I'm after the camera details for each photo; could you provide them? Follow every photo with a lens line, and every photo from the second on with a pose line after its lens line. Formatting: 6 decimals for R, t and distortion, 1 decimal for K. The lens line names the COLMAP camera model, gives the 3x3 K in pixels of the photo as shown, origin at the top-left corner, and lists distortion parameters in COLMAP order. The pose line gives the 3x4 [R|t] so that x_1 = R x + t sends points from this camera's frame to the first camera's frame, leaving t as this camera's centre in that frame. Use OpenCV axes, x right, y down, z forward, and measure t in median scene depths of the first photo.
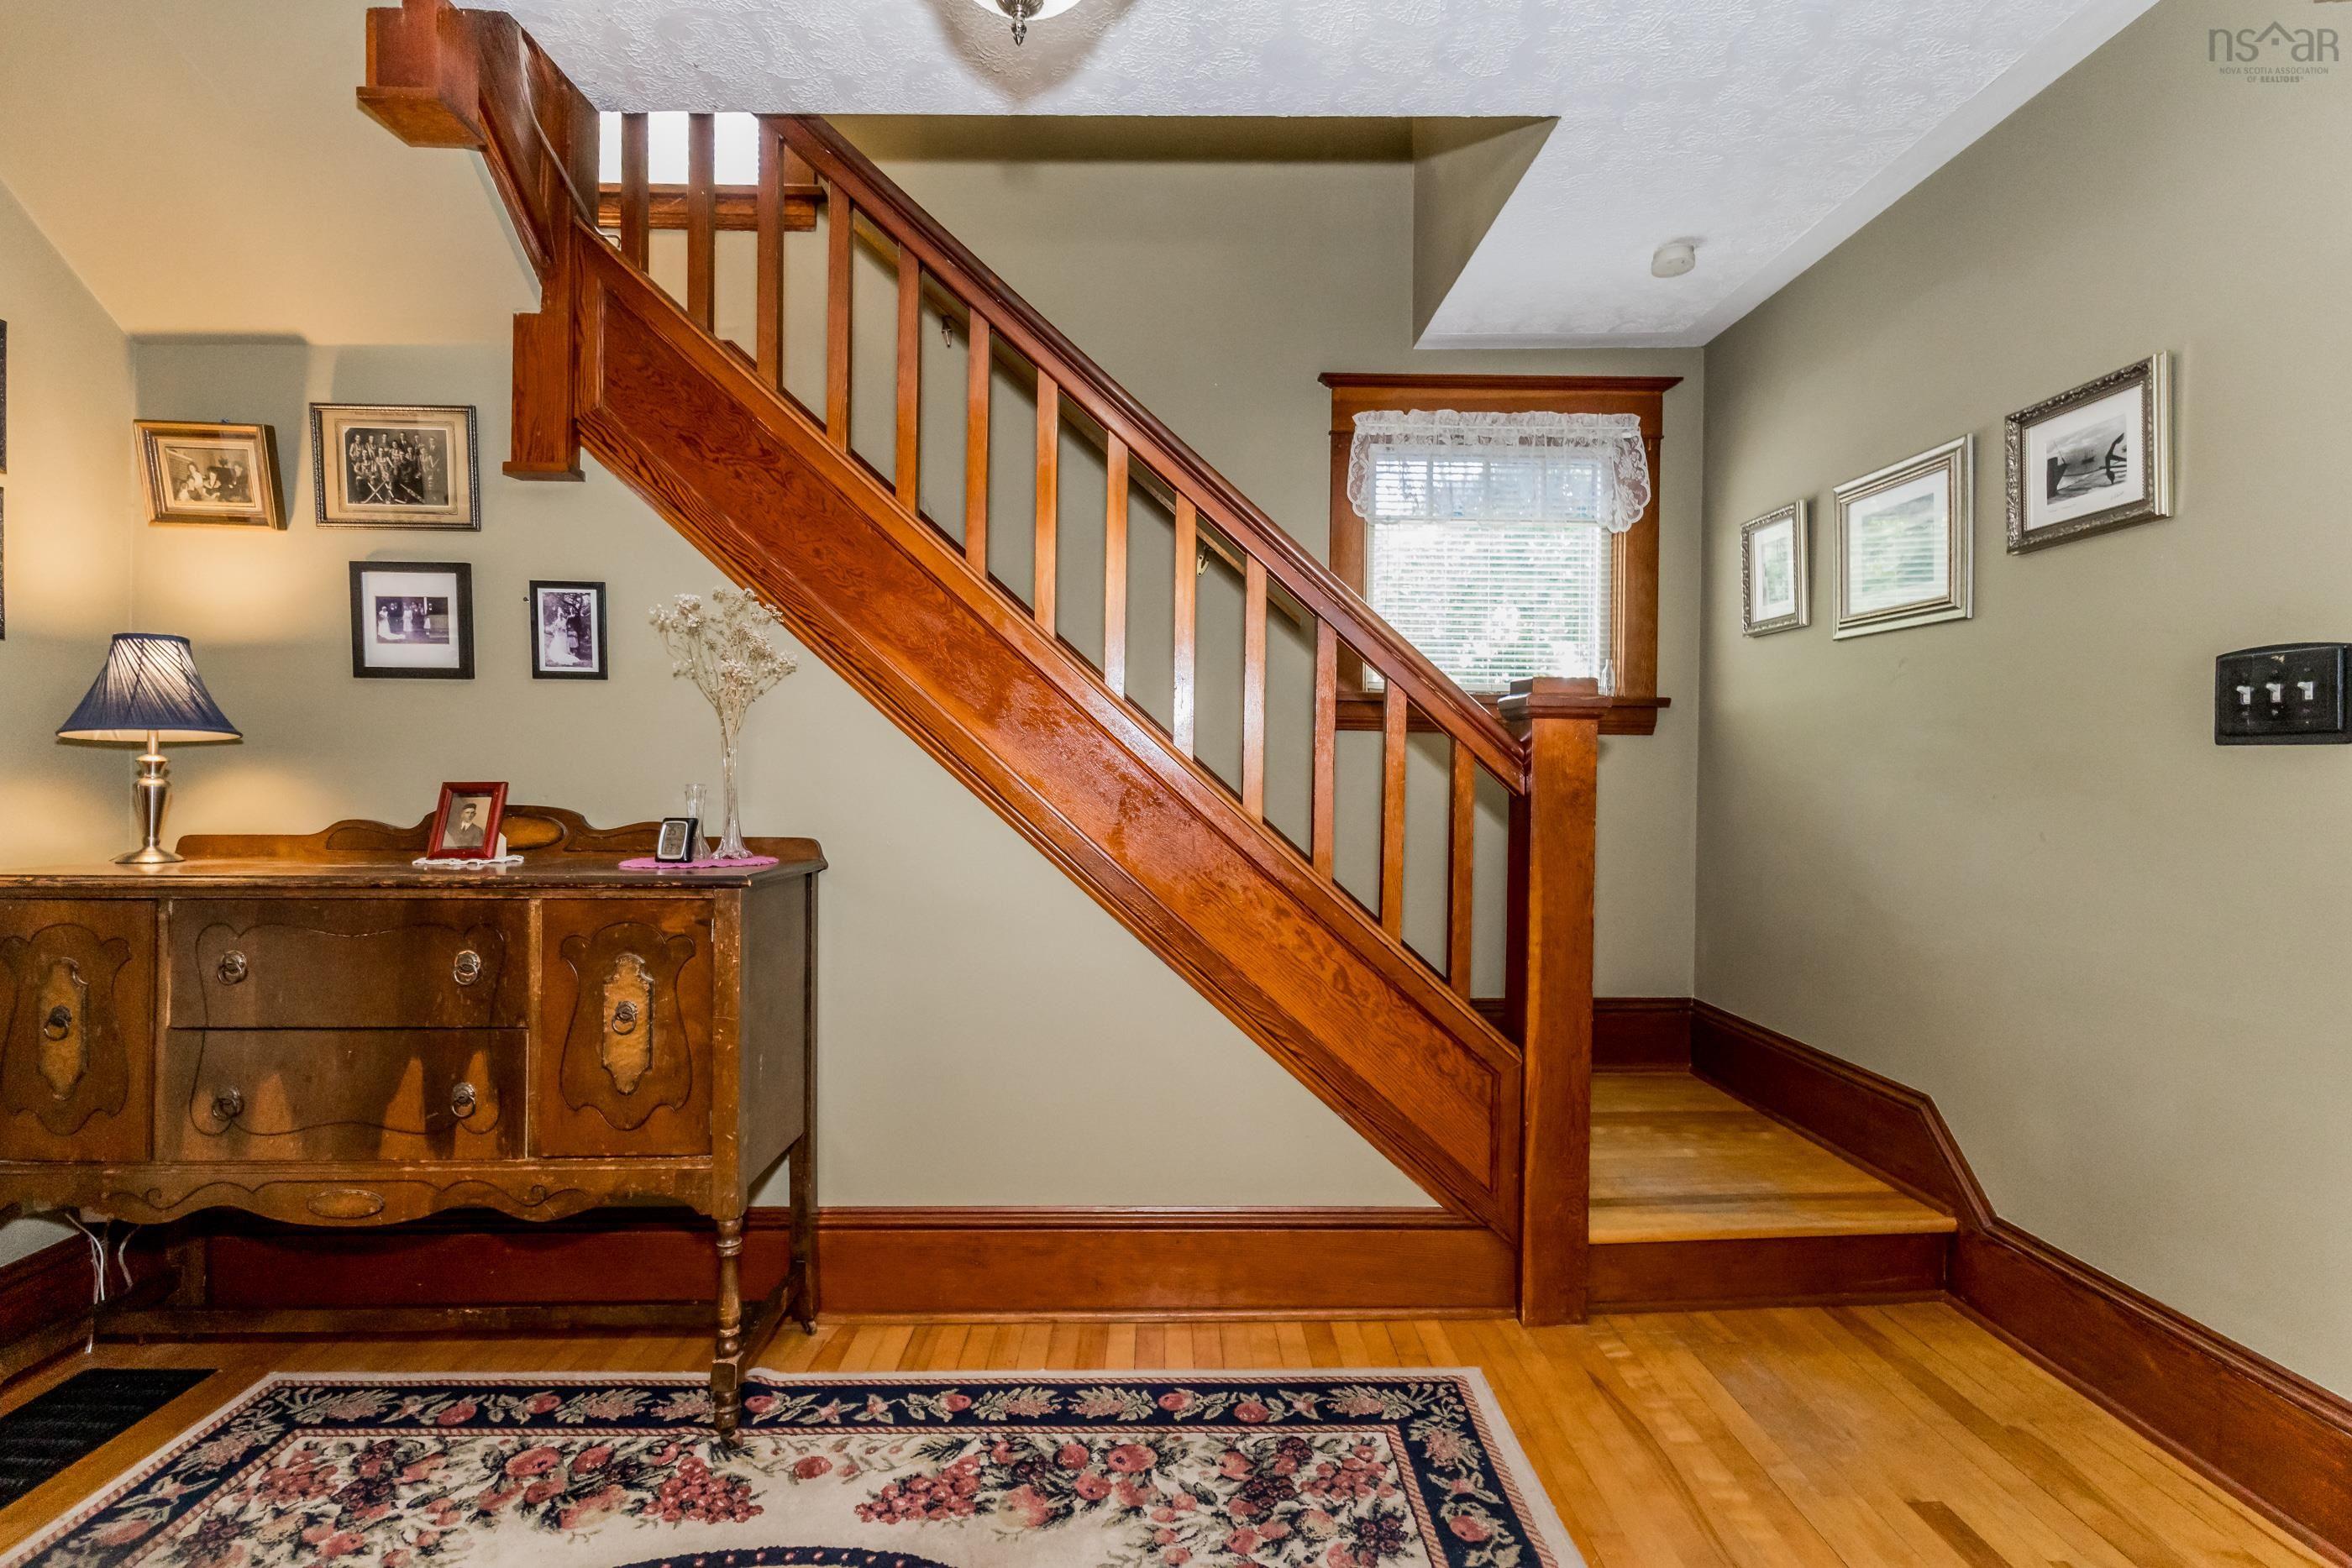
lens RADIAL K [[1096.6, 0, 1172.2], [0, 1096.6, 772.1], [0, 0, 1]] dist [-0.000851, -0.000225]
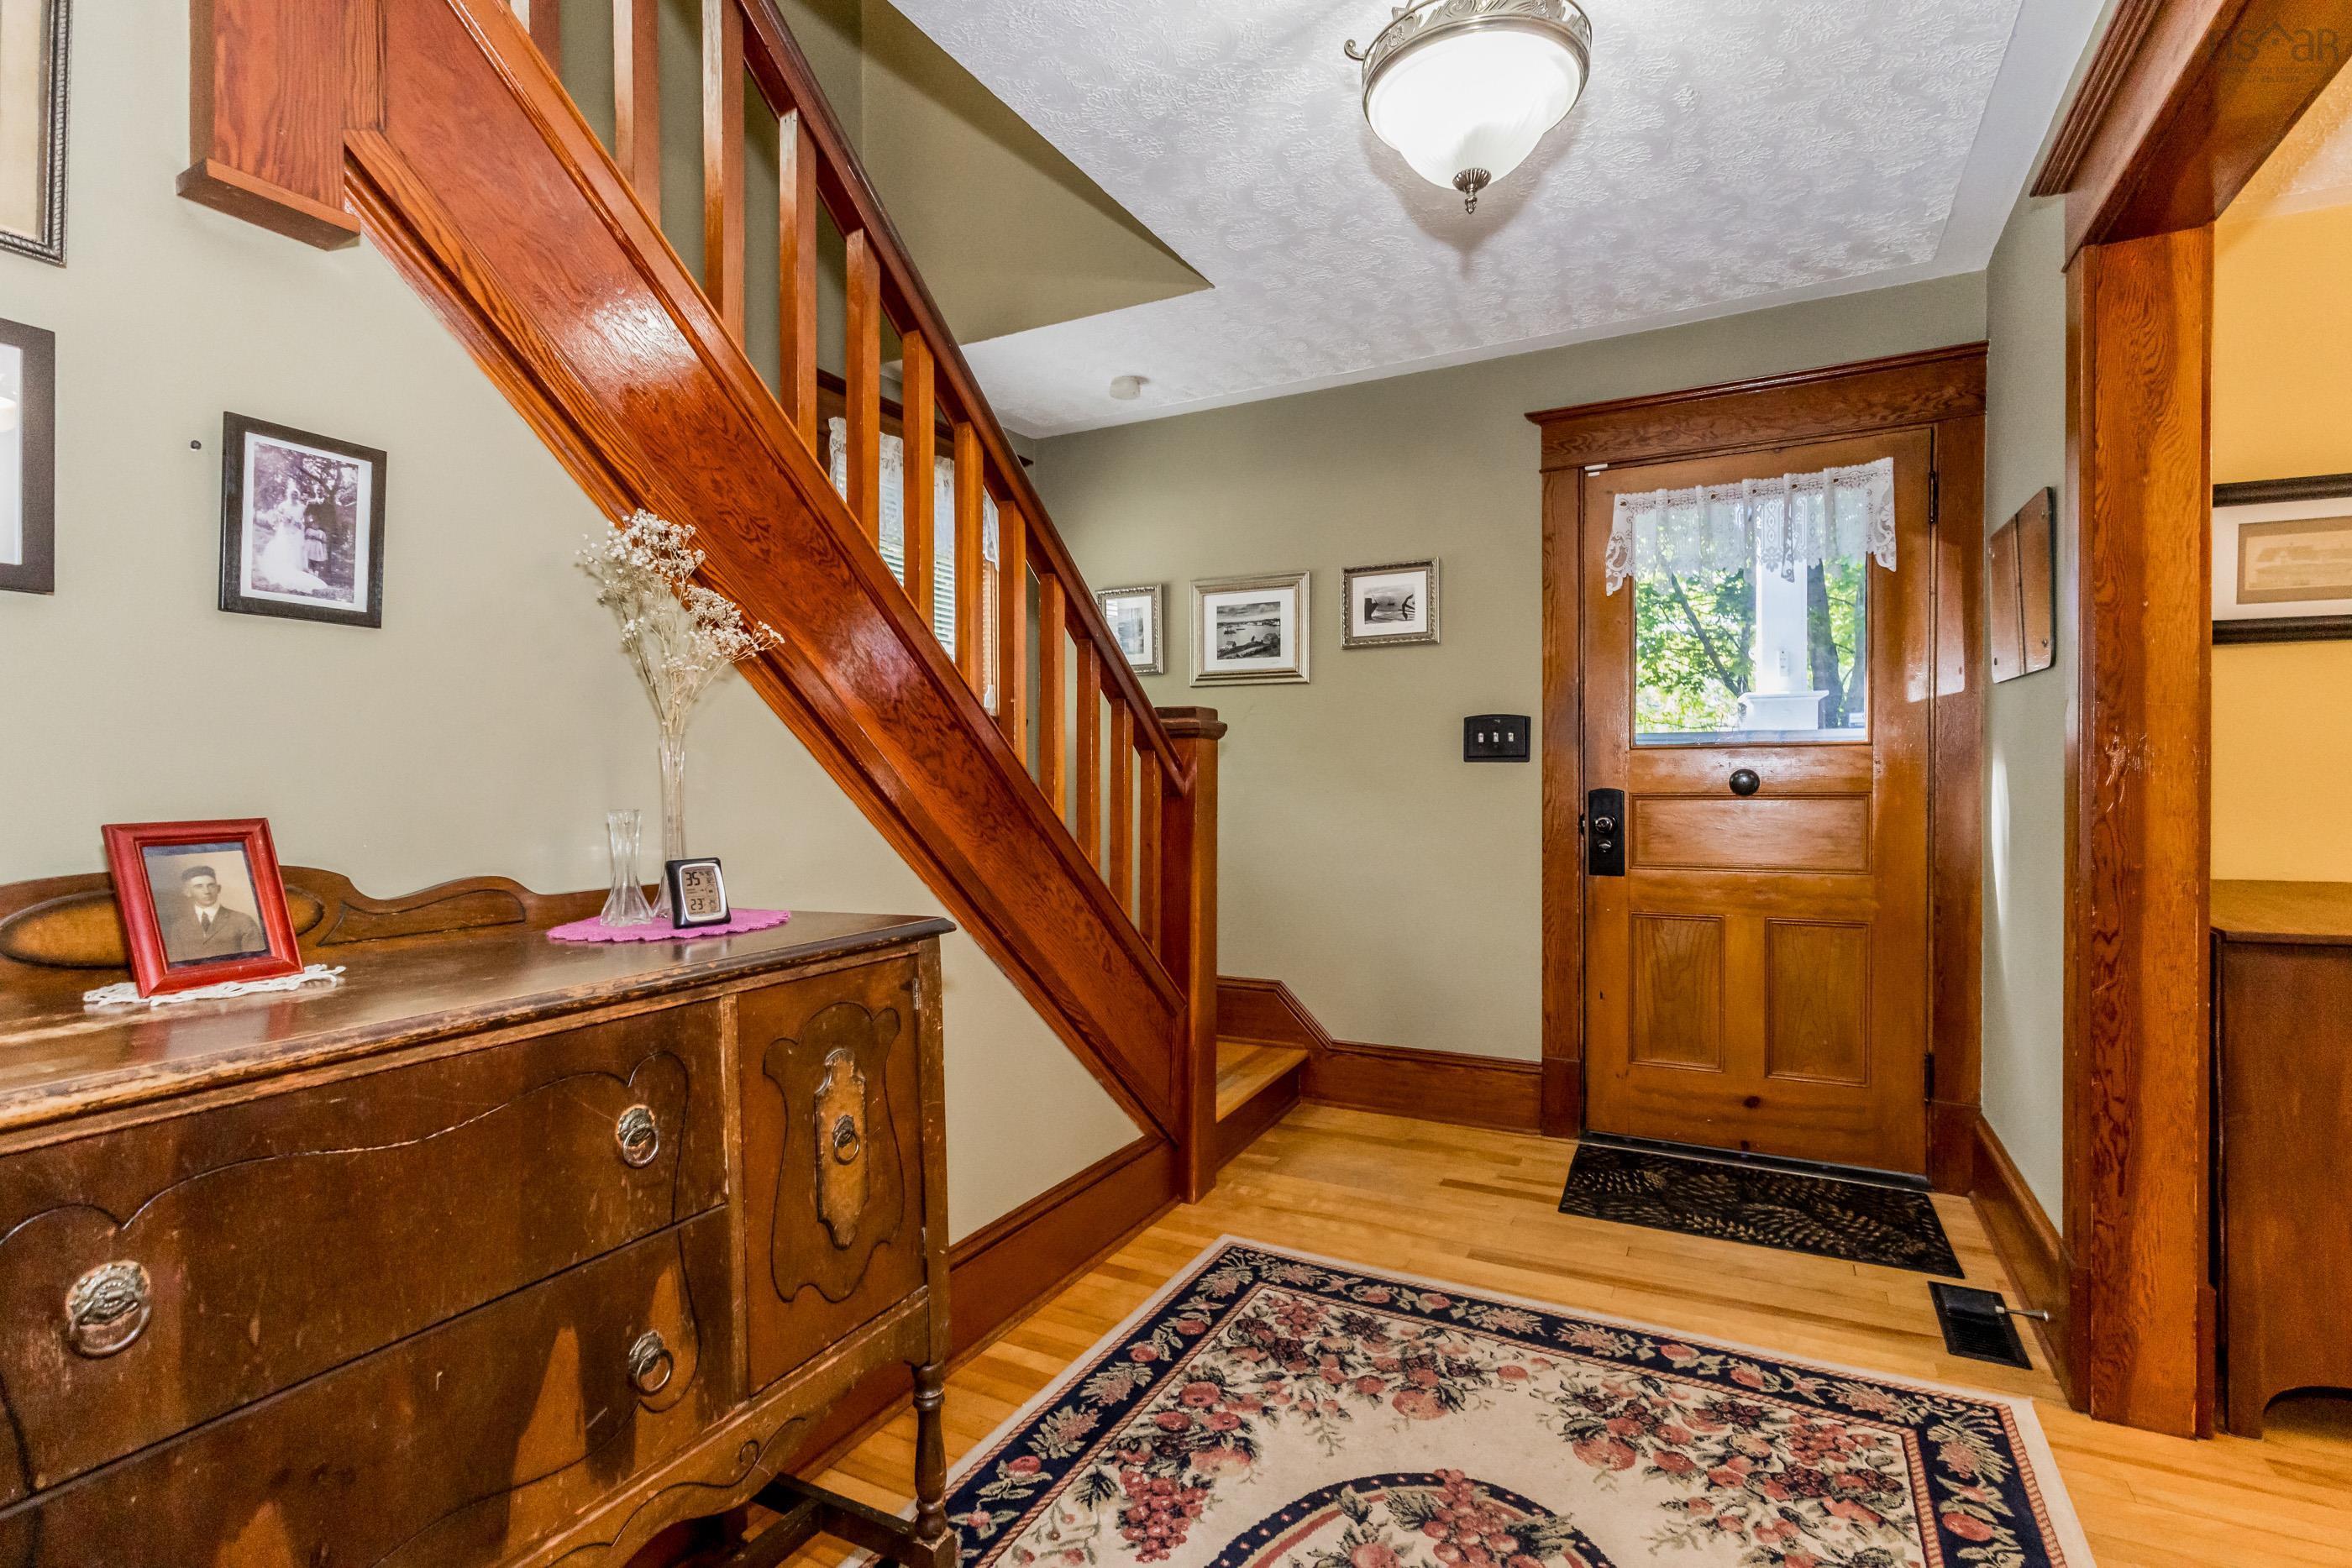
lens RADIAL K [[1100.5, 0, 1176.0], [0, 1100.5, 784.0], [0, 0, 1]] dist [0.002996, 0.000579]
pose [[0.479631, -0.013427, 0.877368, -0.974544], [0.007636, 0.999909, 0.011127, -0.010255], [-0.877437, 0.001363, 0.479689, 0.455114]]
